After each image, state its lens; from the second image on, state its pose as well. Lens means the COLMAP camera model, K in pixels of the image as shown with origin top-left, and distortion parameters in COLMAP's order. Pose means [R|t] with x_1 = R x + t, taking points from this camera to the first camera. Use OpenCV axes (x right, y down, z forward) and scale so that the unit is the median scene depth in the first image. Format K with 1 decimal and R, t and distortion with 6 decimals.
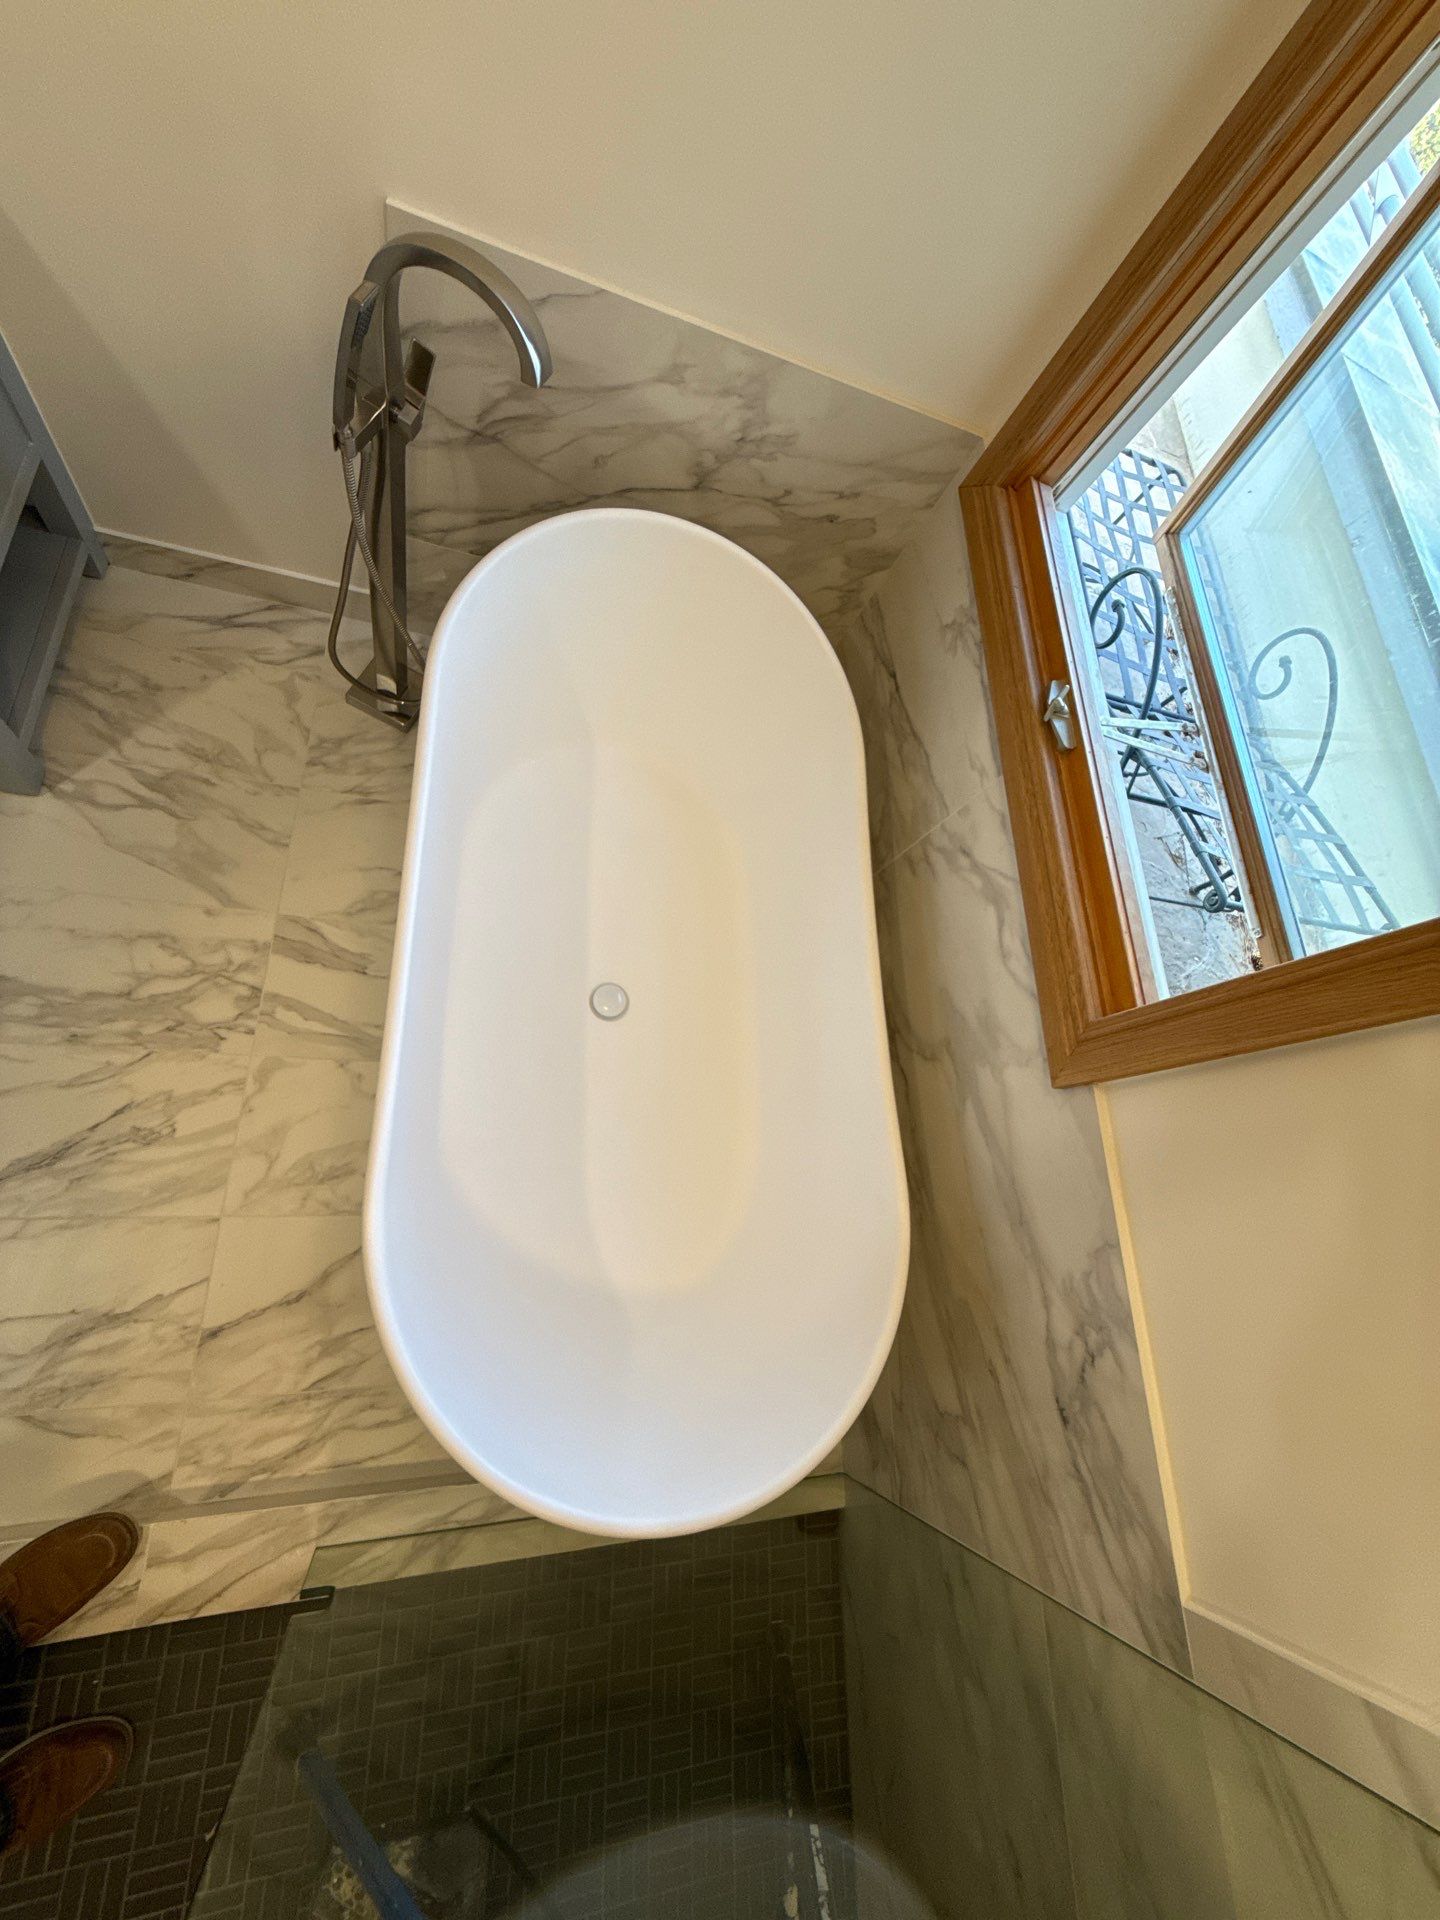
lens RADIAL K [[765.3, 0, 723.1], [0, 765.3, 962.0], [0, 0, 1]] dist [0.000535, 0.000219]
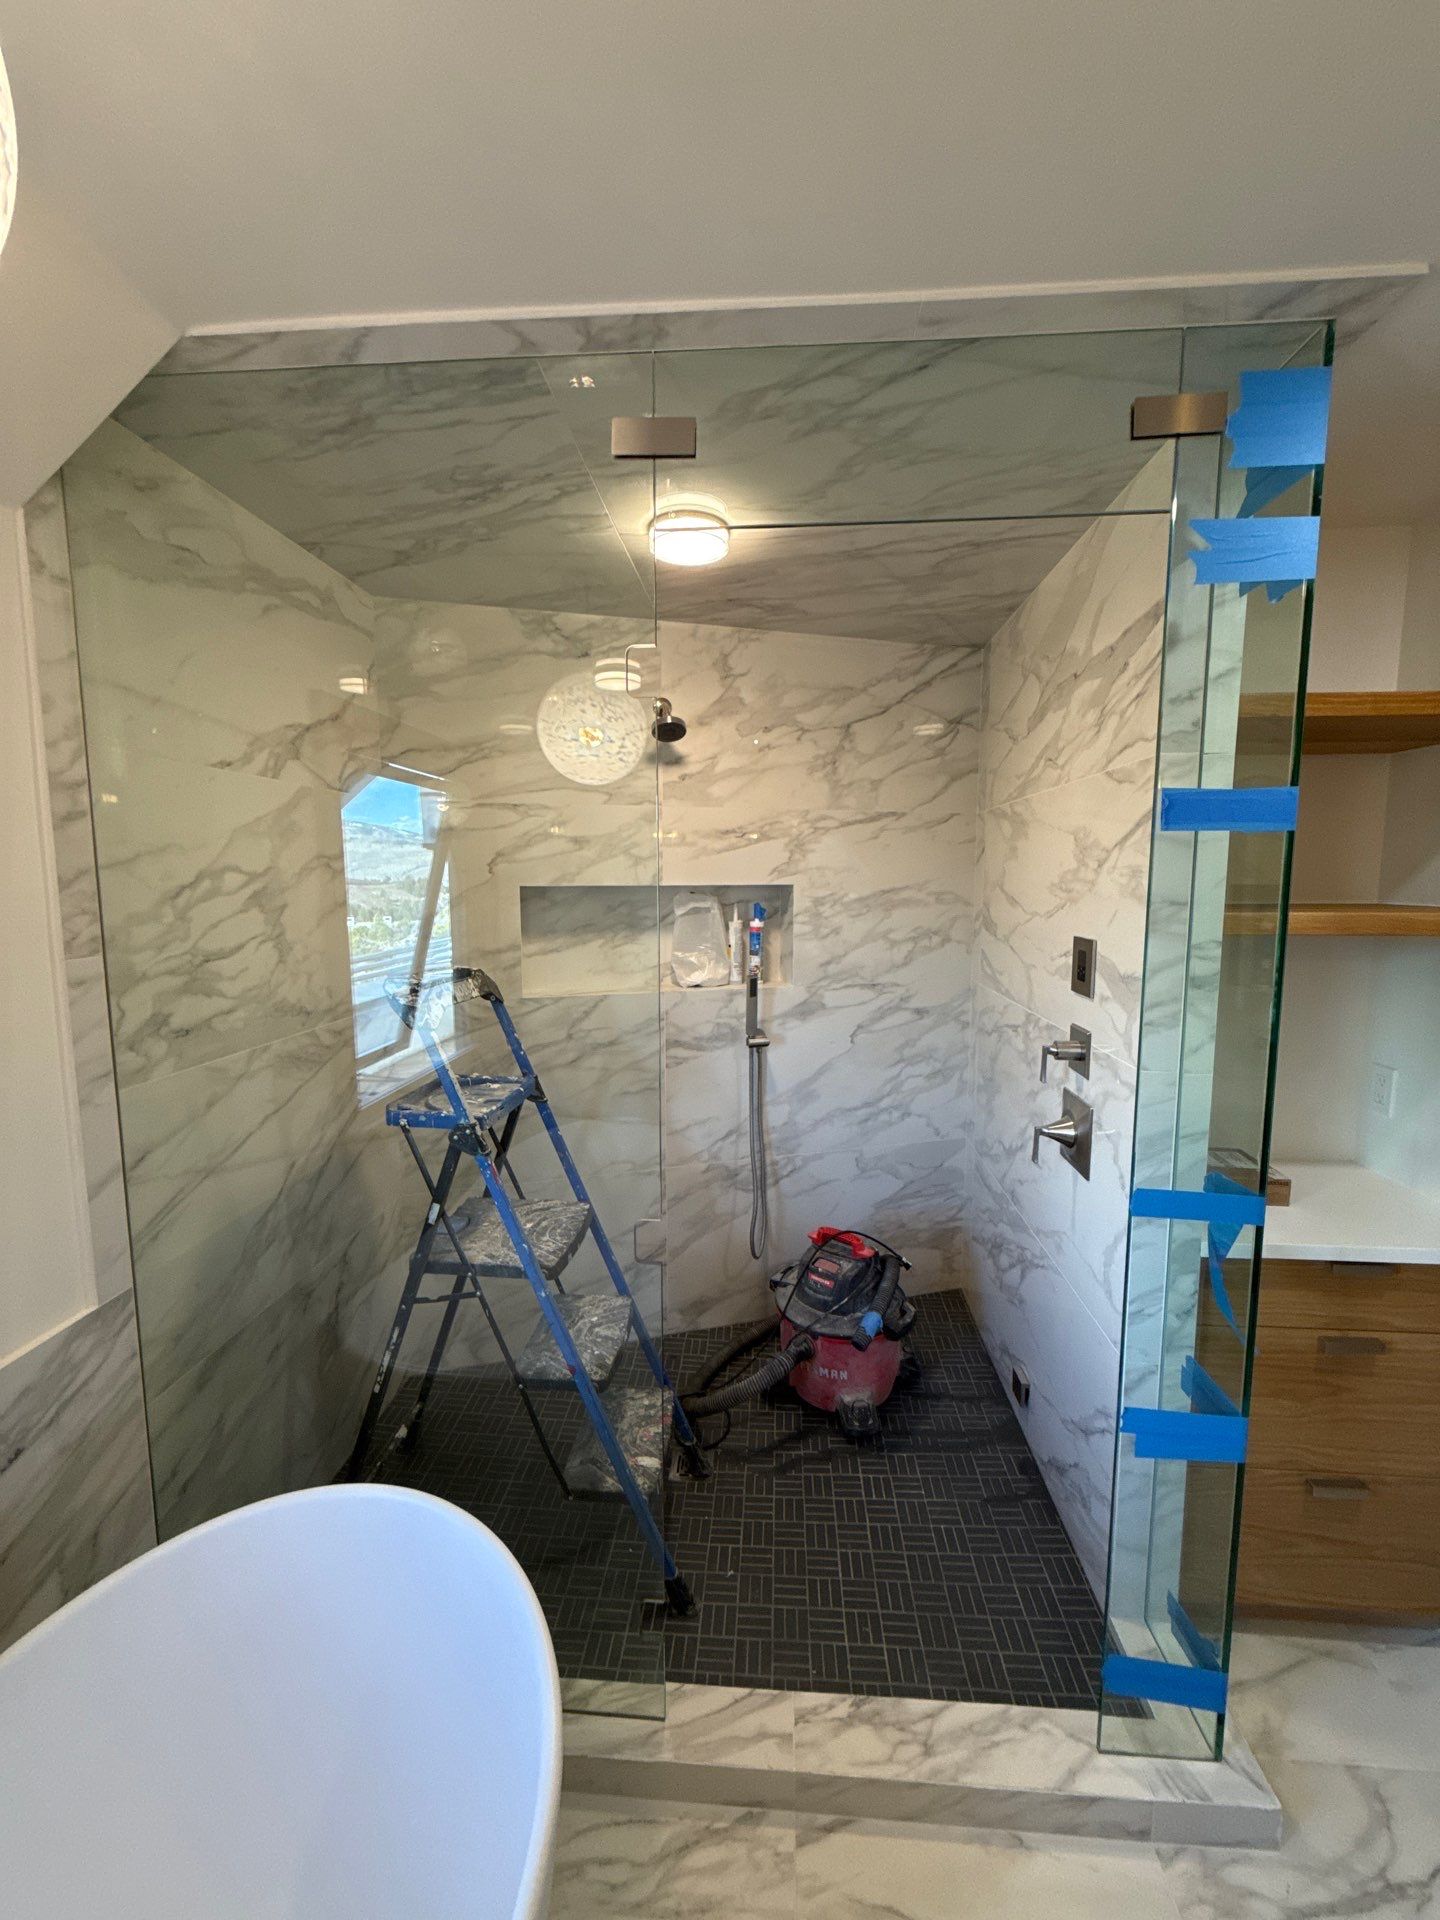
lens RADIAL K [[765.3, 0, 726.5], [0, 765.3, 959.6], [0, 0, 1]] dist [0.000535, 0.000219]
pose [[-0.935684, -0.349771, 0.046431, -0.230934], [-0.025412, 0.198053, 0.979862, -0.476292], [-0.351923, 0.915661, -0.194204, 0.131876]]
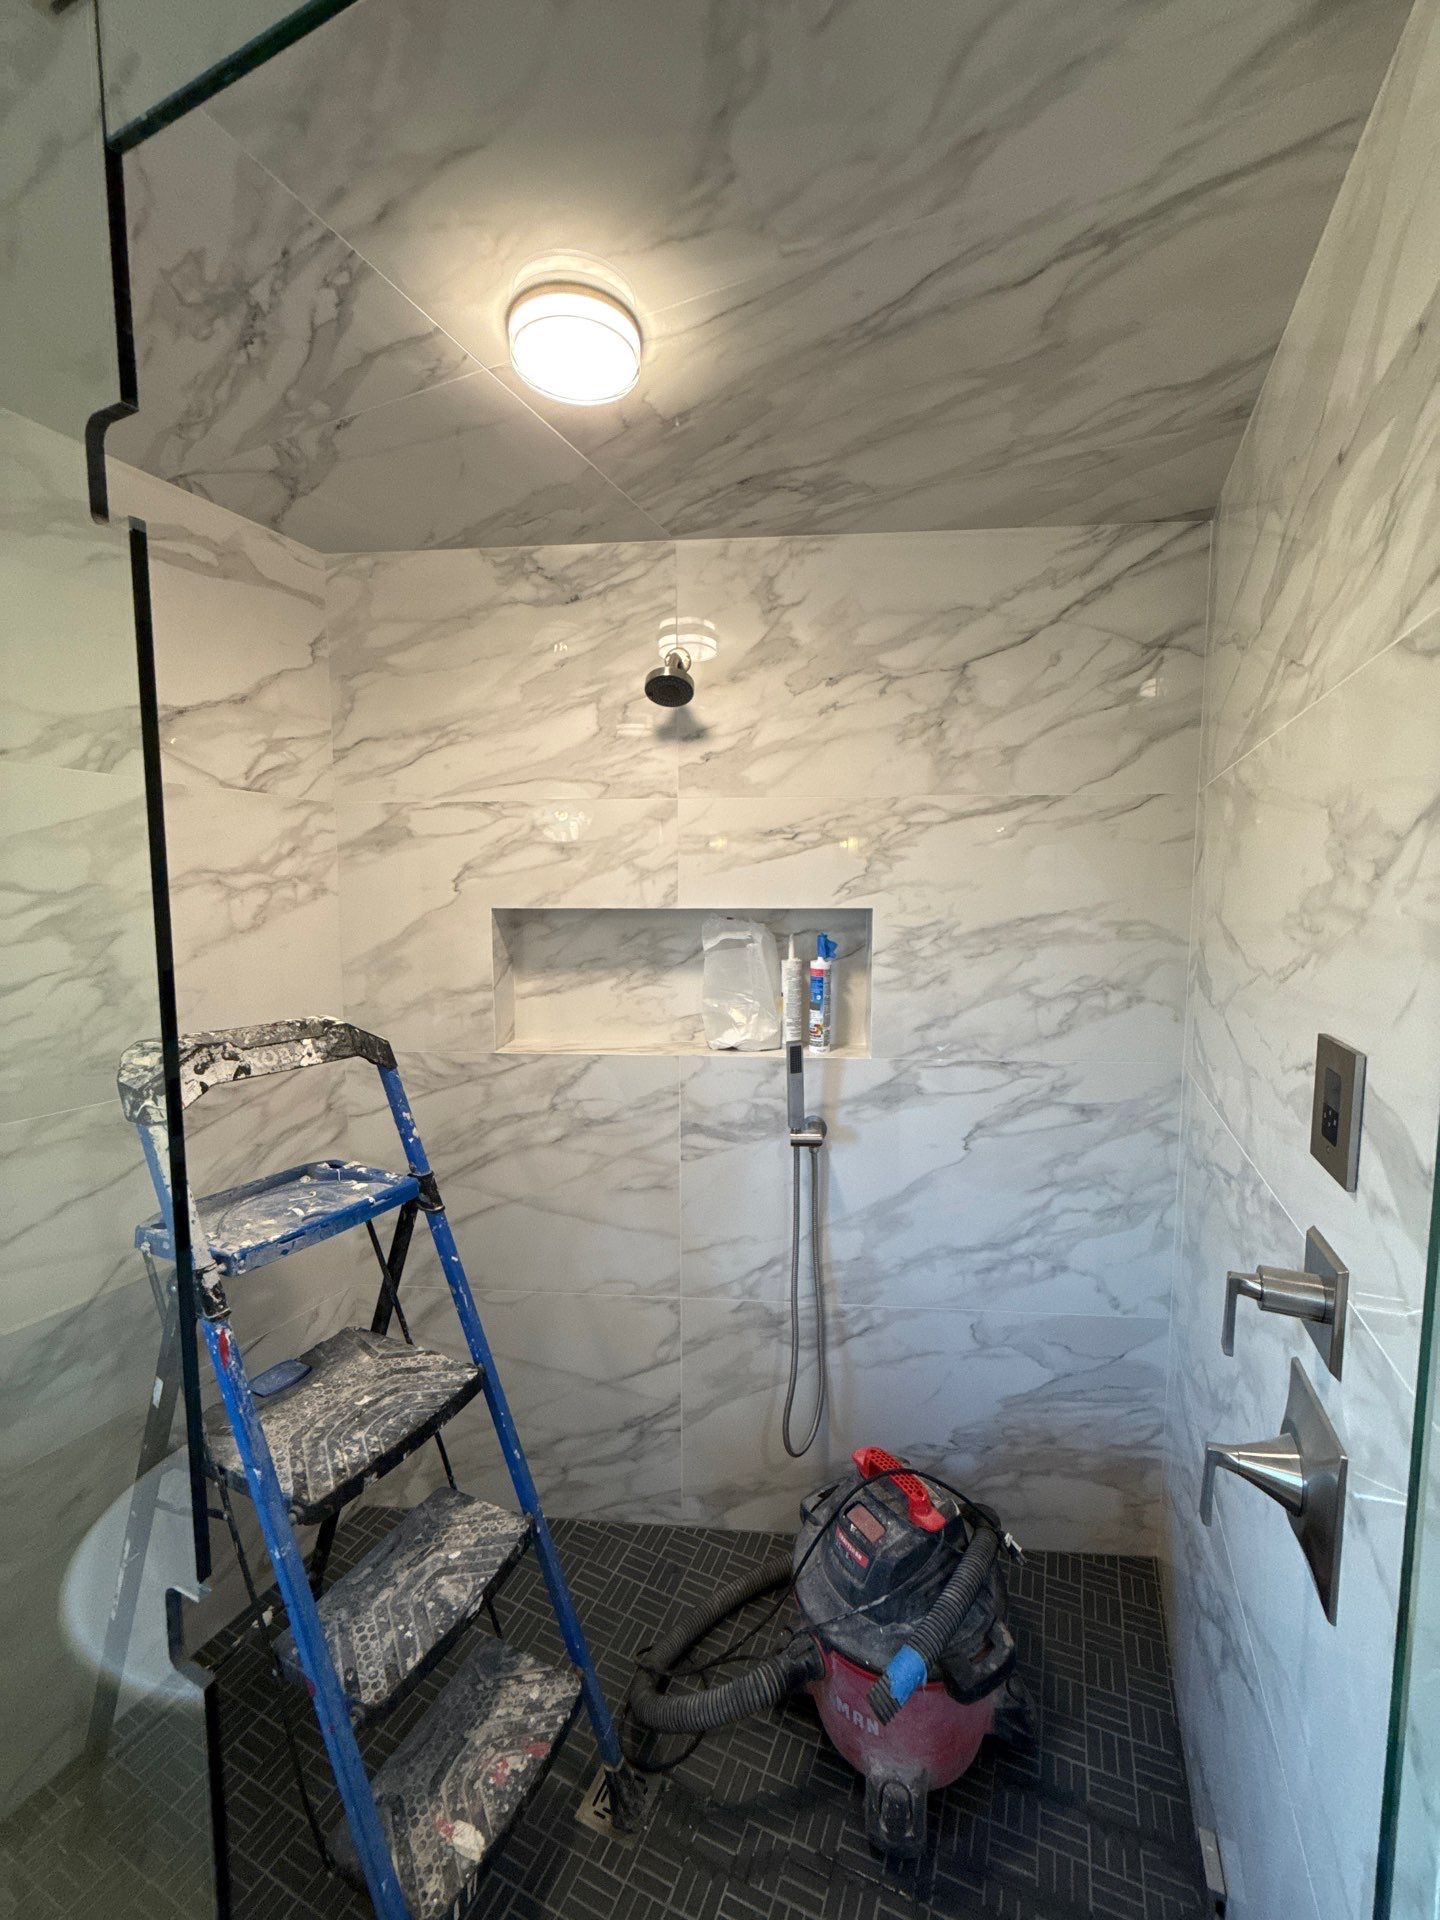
lens RADIAL K [[765.3, 0, 723.7], [0, 765.3, 960.0], [0, 0, 1]] dist [0.000535, 0.000219]
pose [[-0.851751, -0.376566, 0.364305, -0.495808], [0.298364, 0.222961, 0.928045, 0.052084], [-0.430696, 0.899159, -0.077554, -0.154971]]
